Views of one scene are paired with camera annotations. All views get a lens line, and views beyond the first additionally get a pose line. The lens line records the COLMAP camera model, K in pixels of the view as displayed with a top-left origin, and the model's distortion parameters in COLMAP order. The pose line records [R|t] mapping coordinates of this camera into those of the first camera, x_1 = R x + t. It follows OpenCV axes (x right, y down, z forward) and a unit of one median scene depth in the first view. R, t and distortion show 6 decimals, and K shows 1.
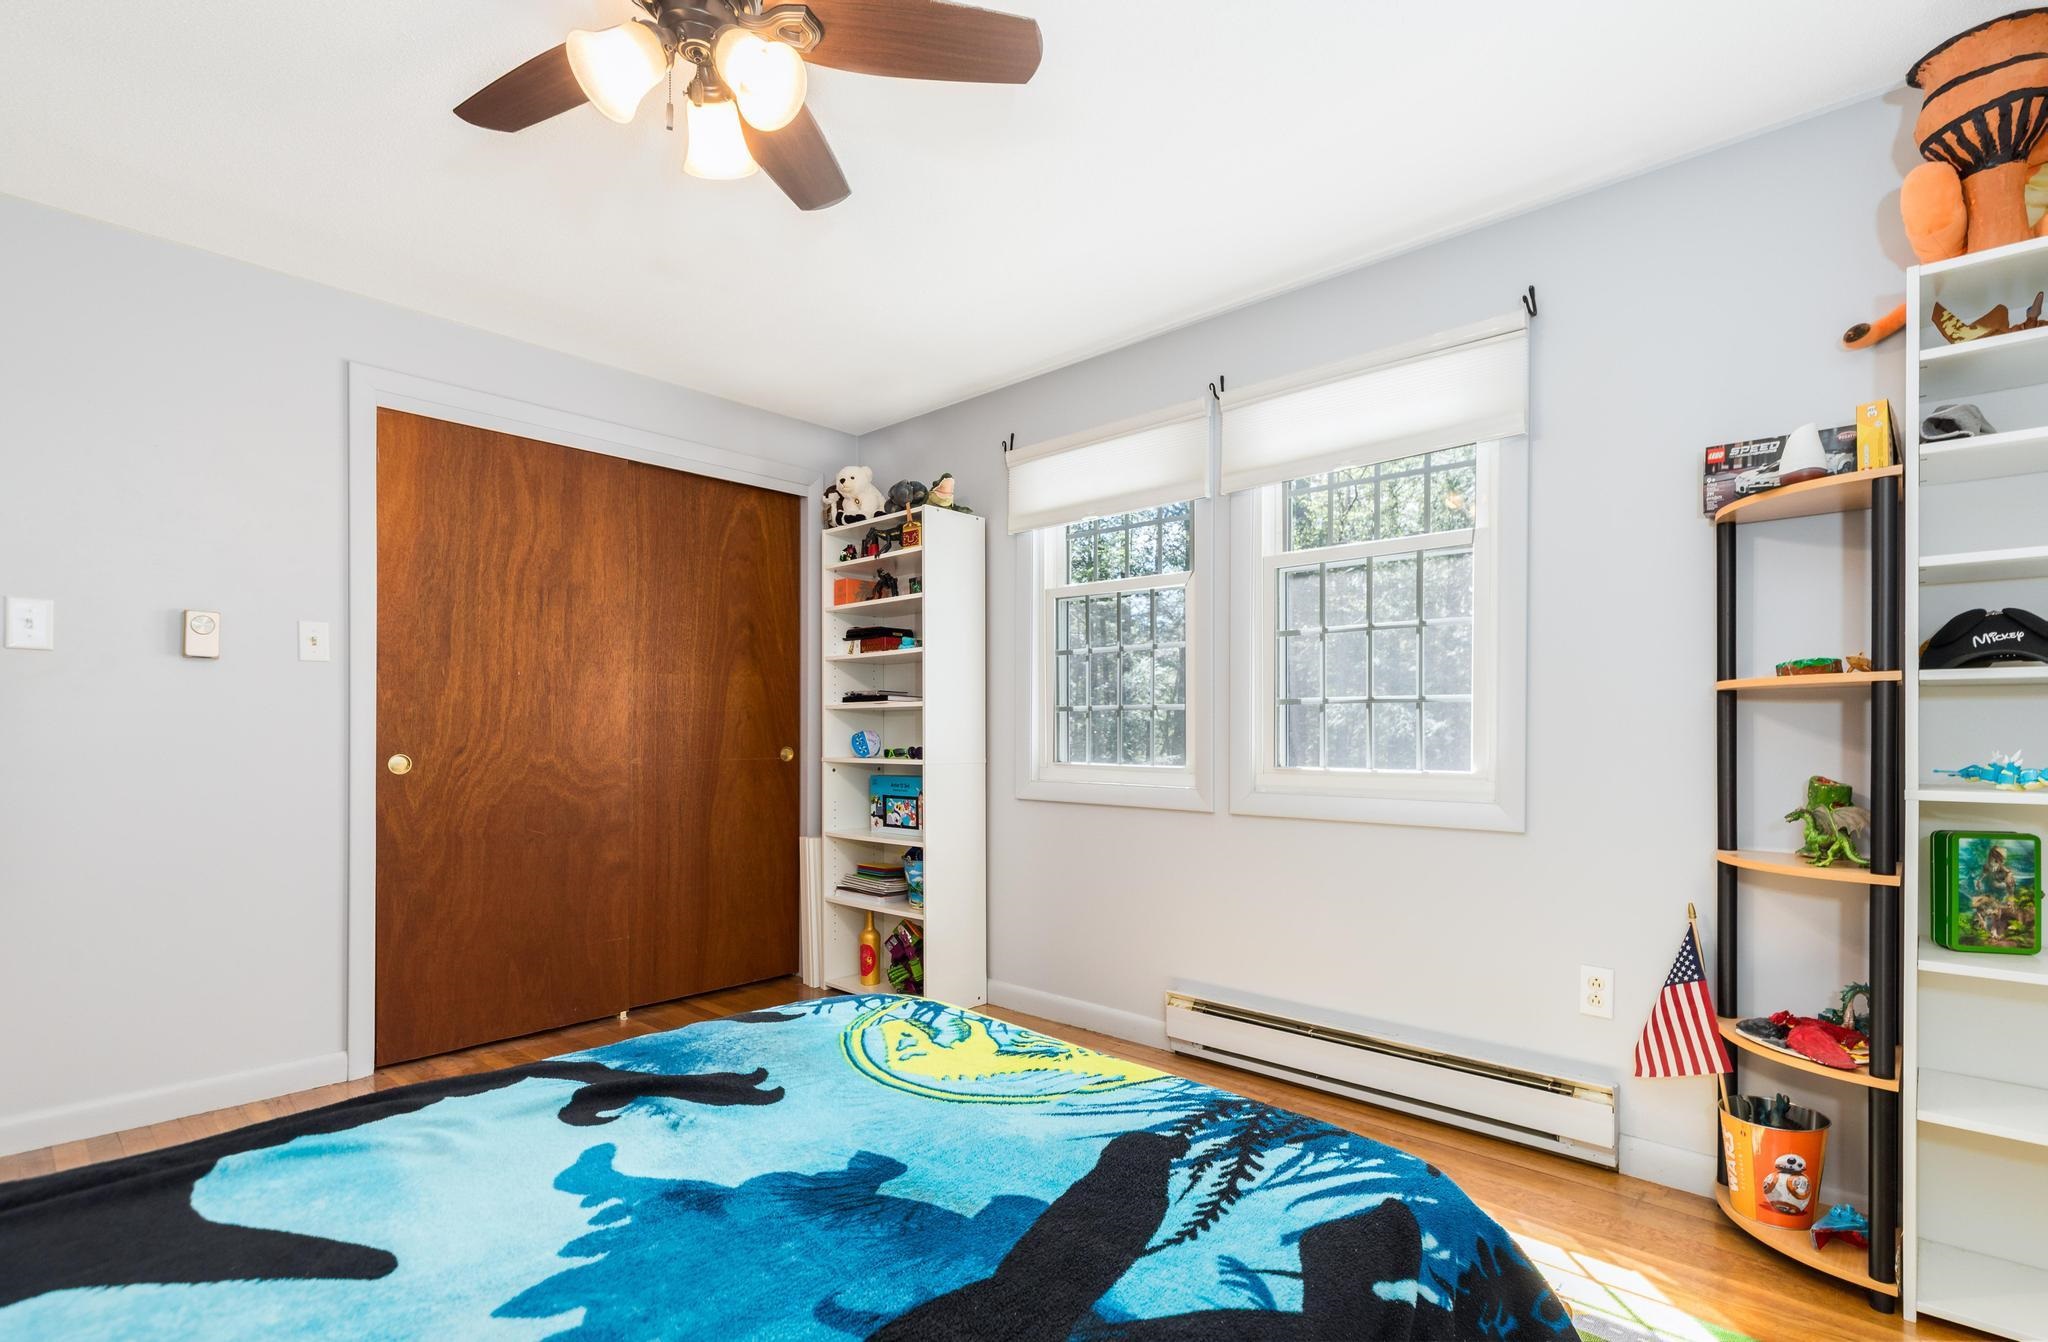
lens RADIAL K [[994.0, 0, 1024.5], [0, 994.0, 734.7], [0, 0, 1]] dist [-0.001551, -0.000106]
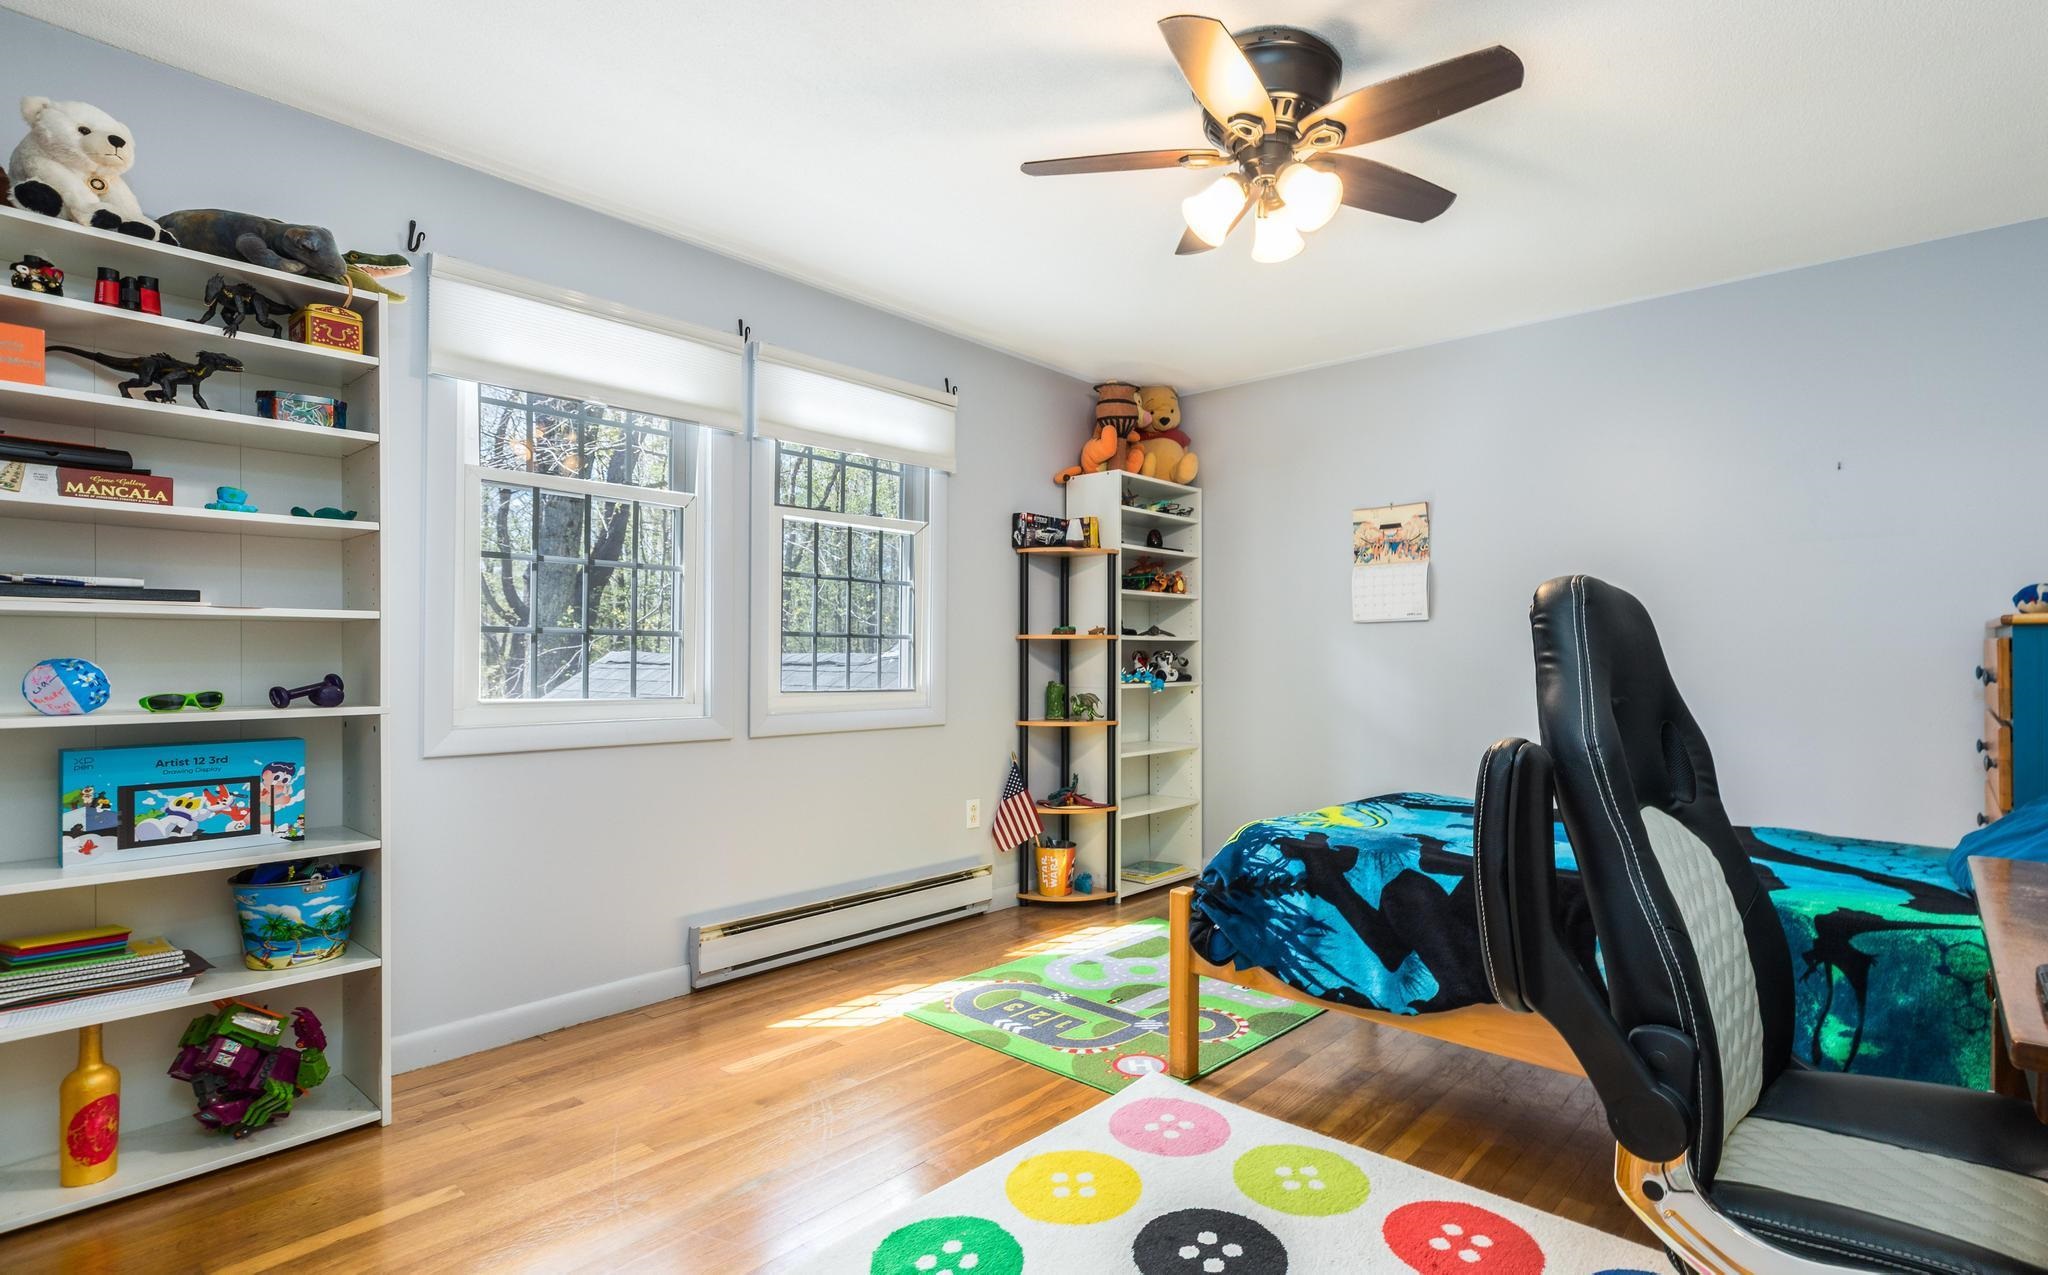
lens RADIAL K [[961.8, 0, 1032.6], [0, 961.8, 645.5], [0, 0, 1]] dist [-0.001149, -0.000324]
pose [[-0.017819, 0.014330, 0.999739, -0.832038], [0.000970, 0.999897, -0.014315, -0.004262], [-0.999841, 0.000715, -0.017831, 0.715003]]
